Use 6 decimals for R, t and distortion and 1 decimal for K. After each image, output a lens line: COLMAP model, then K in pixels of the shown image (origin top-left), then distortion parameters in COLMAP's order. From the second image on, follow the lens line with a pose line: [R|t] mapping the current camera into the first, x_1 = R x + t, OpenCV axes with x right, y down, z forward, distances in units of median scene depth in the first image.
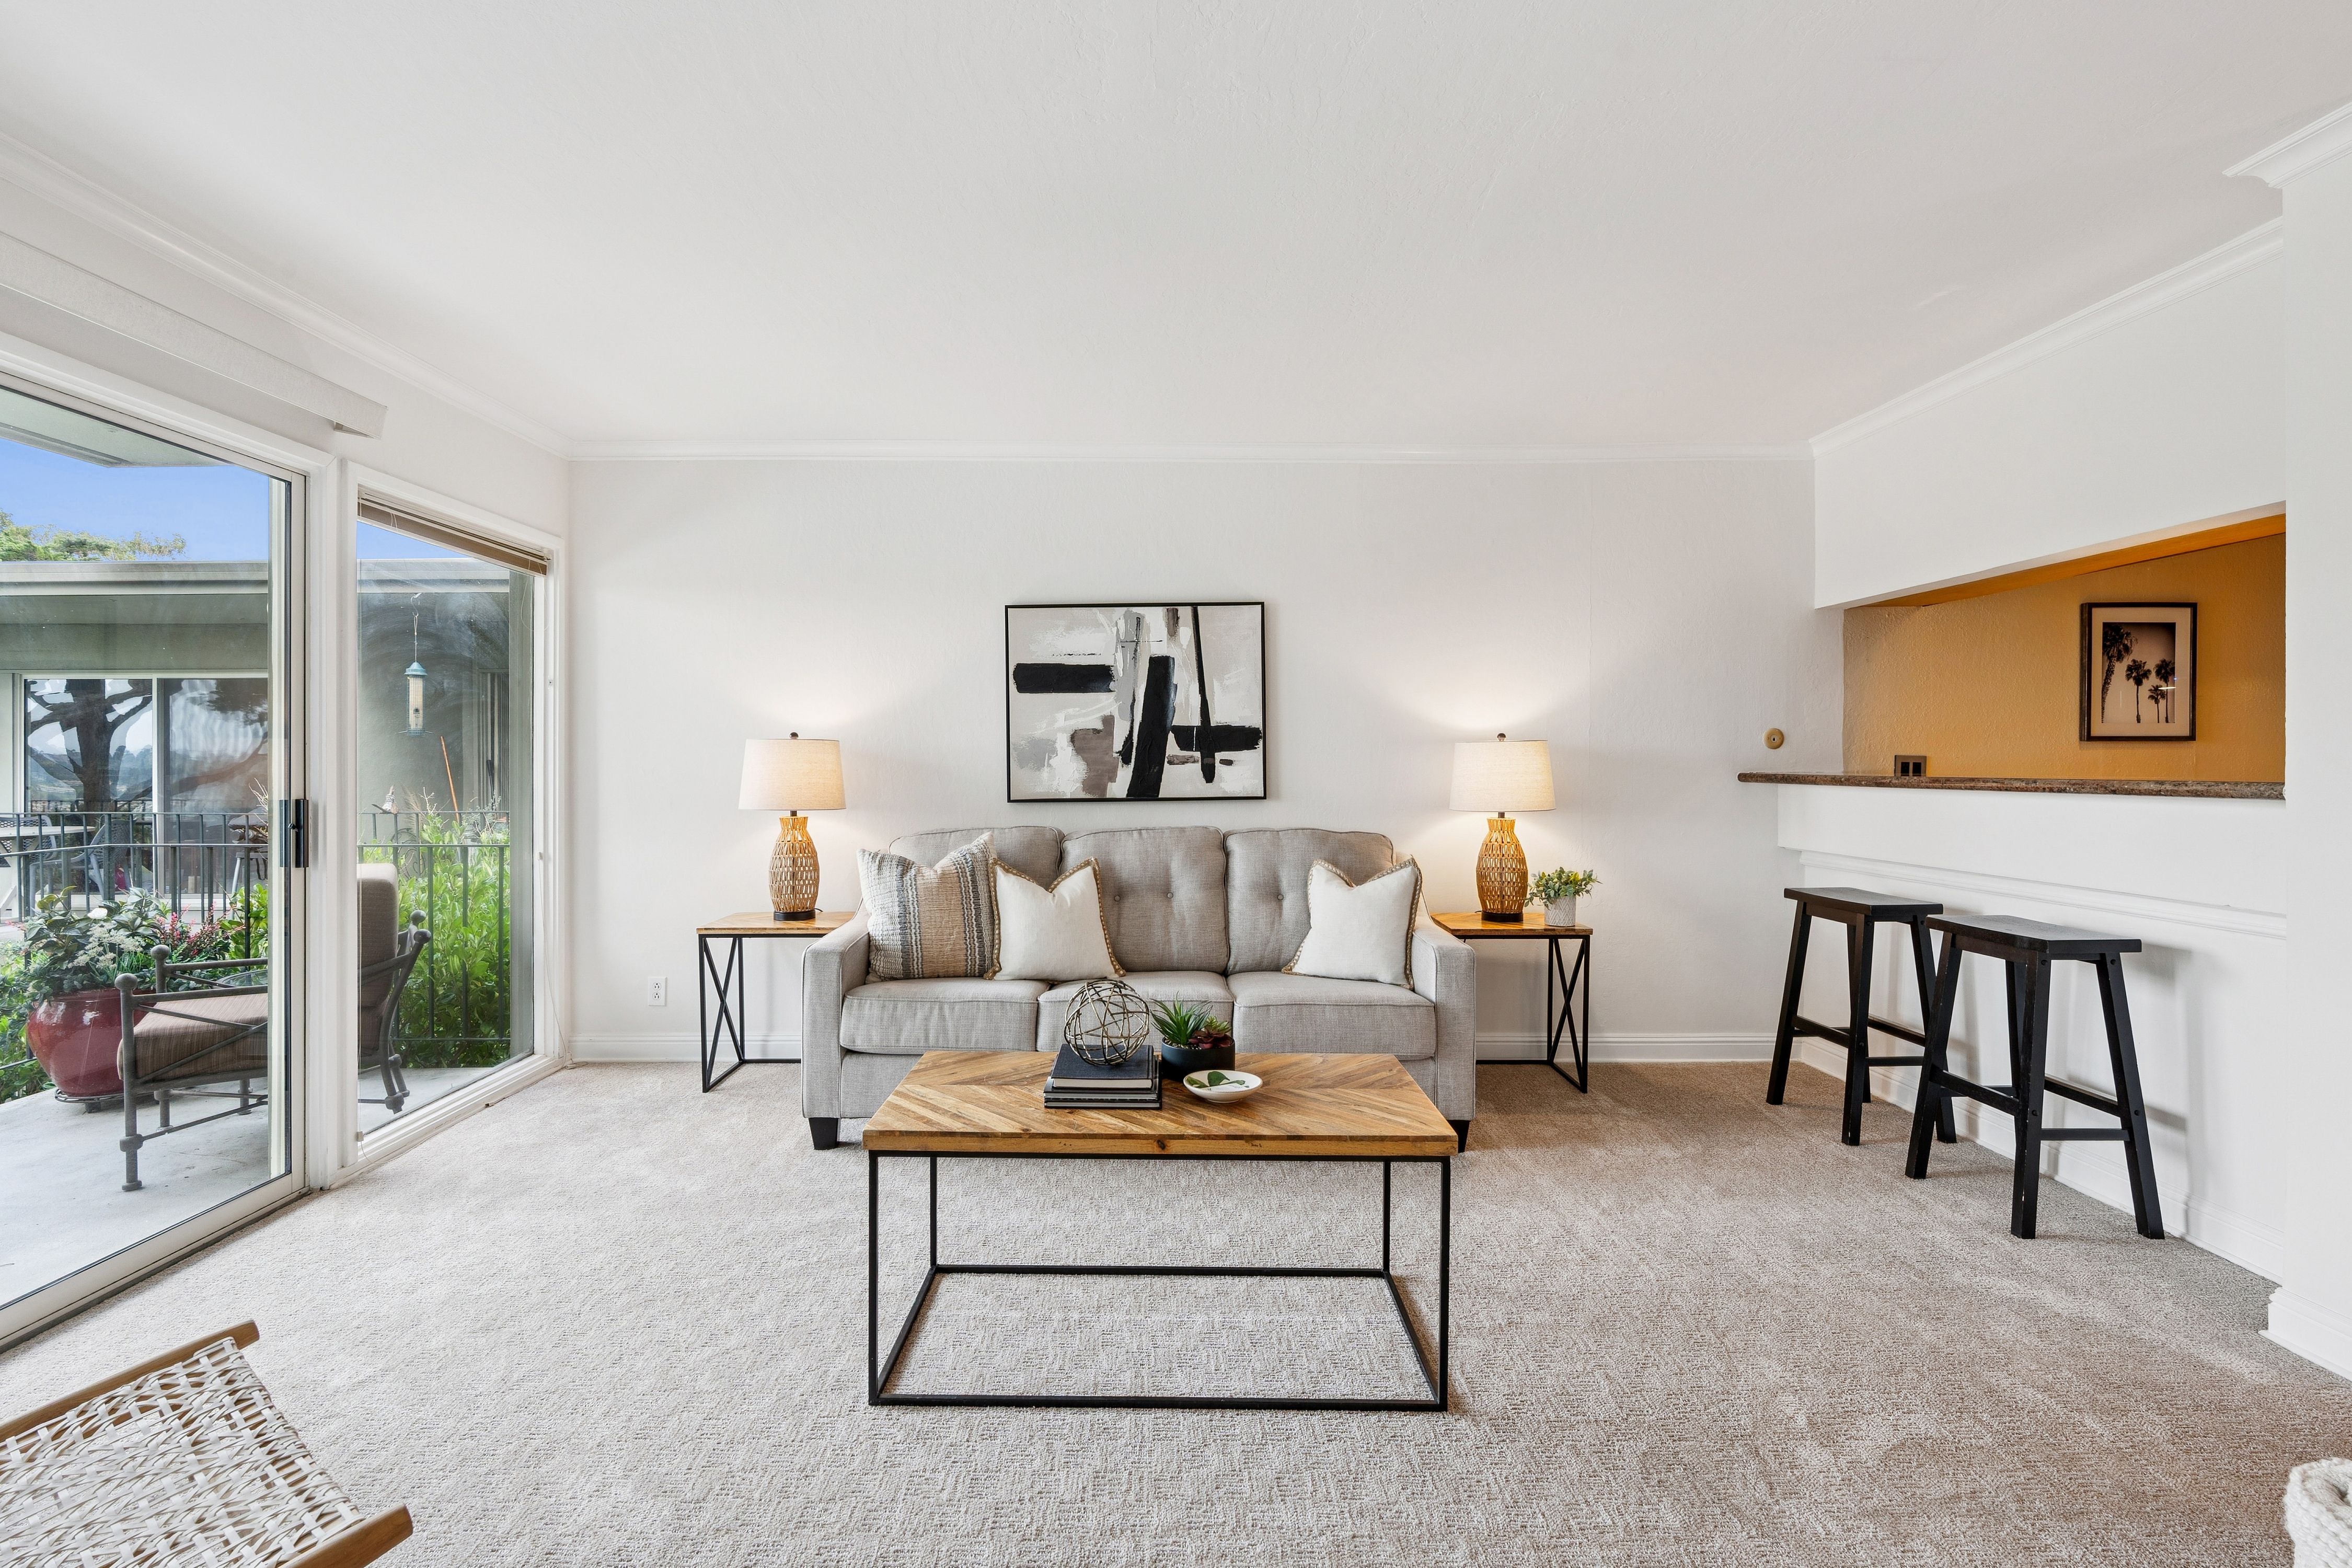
lens RADIAL K [[1120.2, 0, 1150.7], [0, 1120.2, 772.4], [0, 0, 1]] dist [-0.010268, 0.004561]
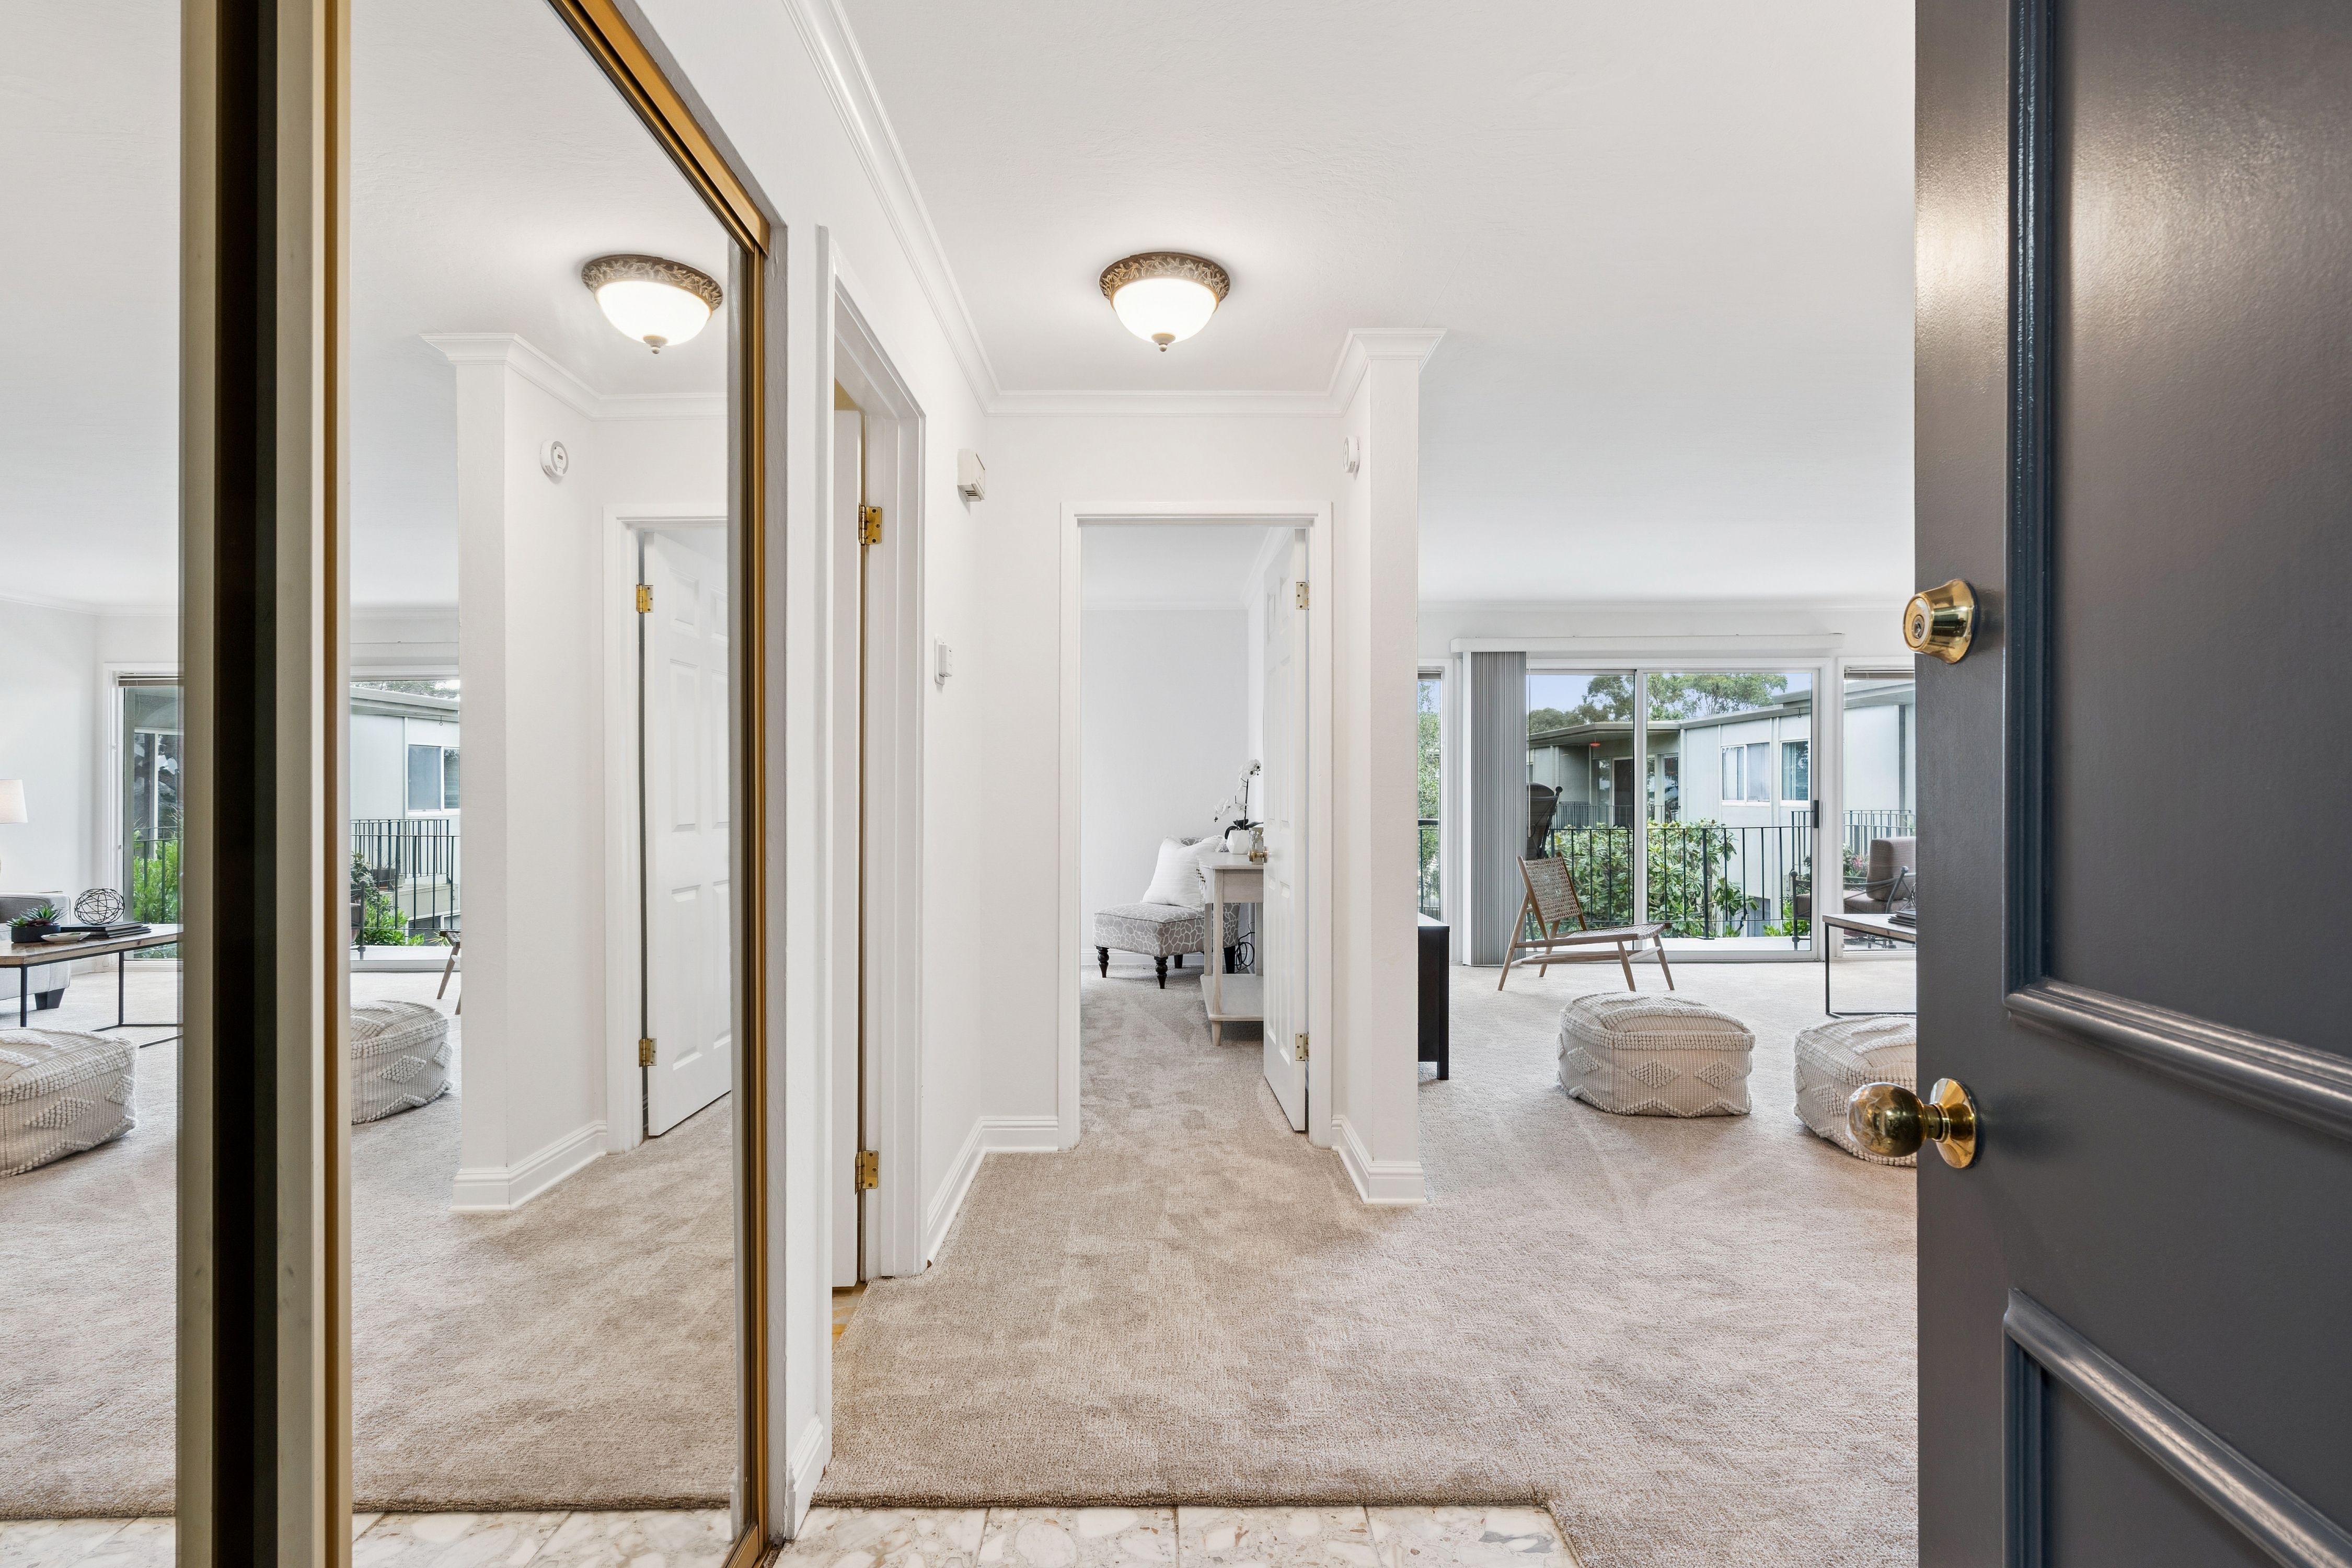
lens RADIAL K [[1120.2, 0, 1190.3], [0, 1120.2, 784.5], [0, 0, 1]] dist [-0.010268, 0.004561]
pose [[0.020069, -0.005998, -0.999781, 1.175752], [-0.003658, 0.999975, -0.006072, 0.006098], [0.999792, 0.003779, 0.020046, -0.304968]]
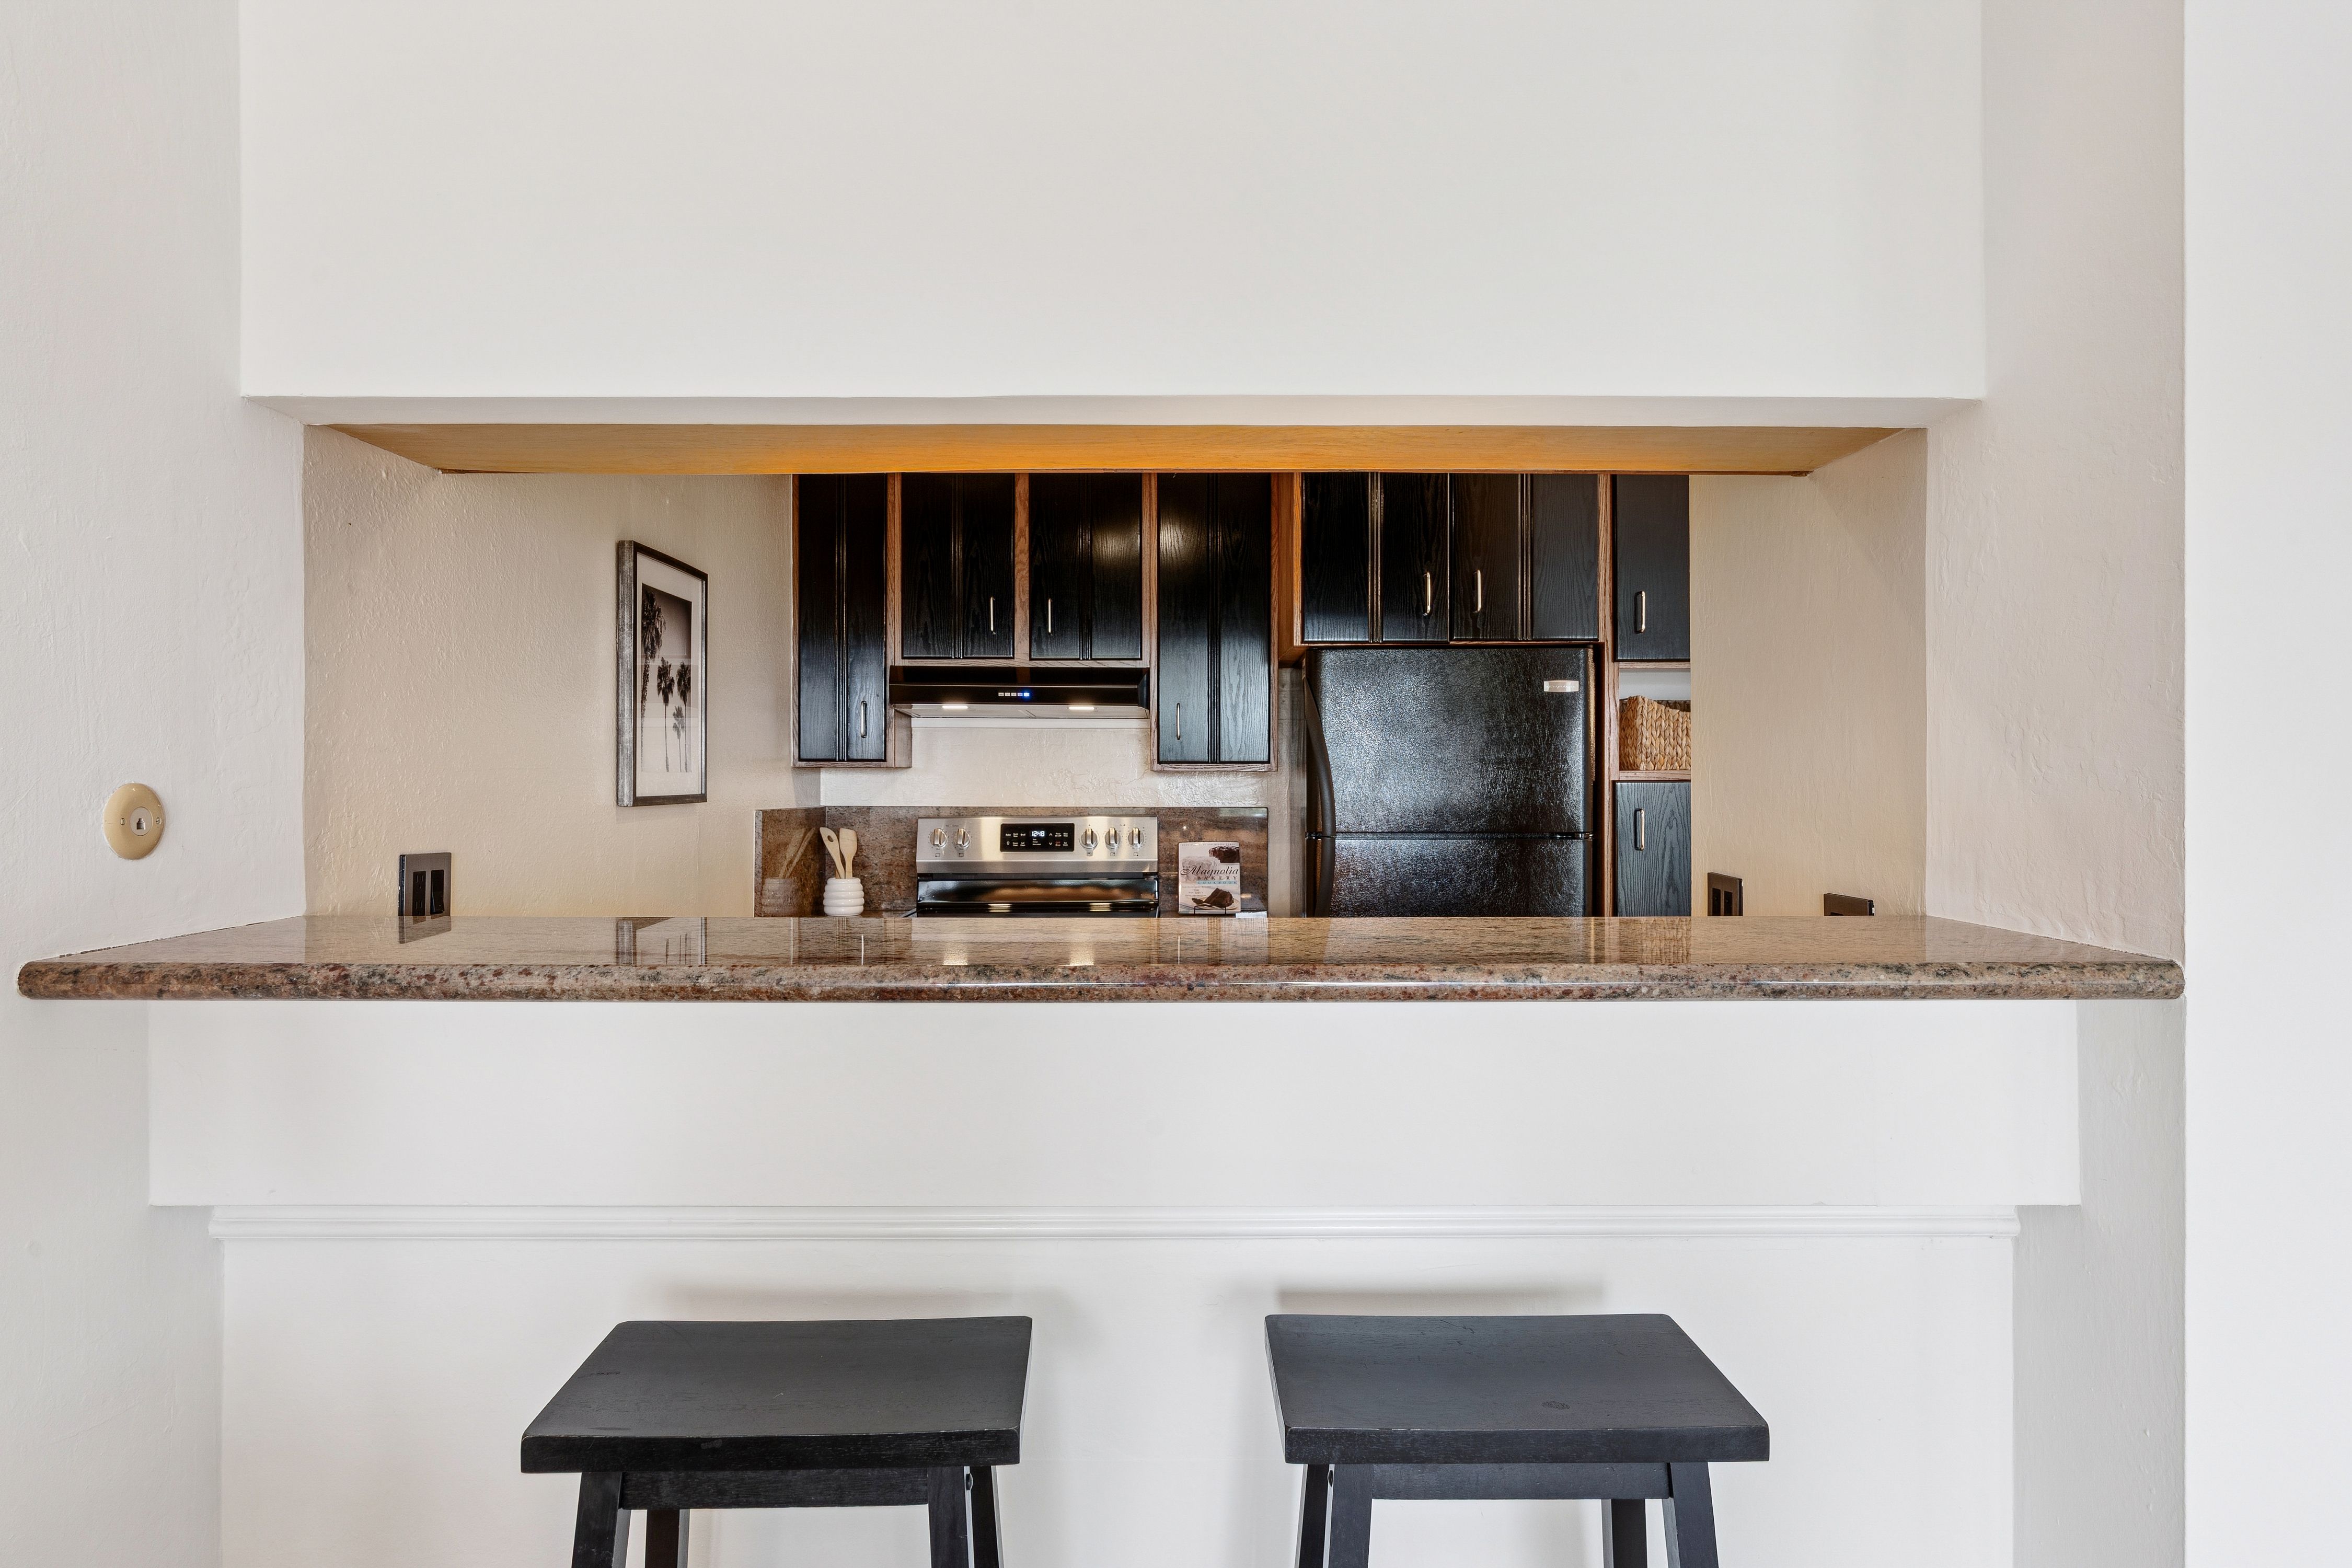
lens RADIAL K [[1269.0, 0, 1161.3], [0, 1269.0, 778.3], [0, 0, 1]] dist [-0.003371, 0.000449]
pose [[-0.002260, 0.000761, 0.999997, 0.248719], [0.009311, 0.999956, -0.000740, -0.038454], [-0.999954, 0.009309, -0.002267, 0.754117]]
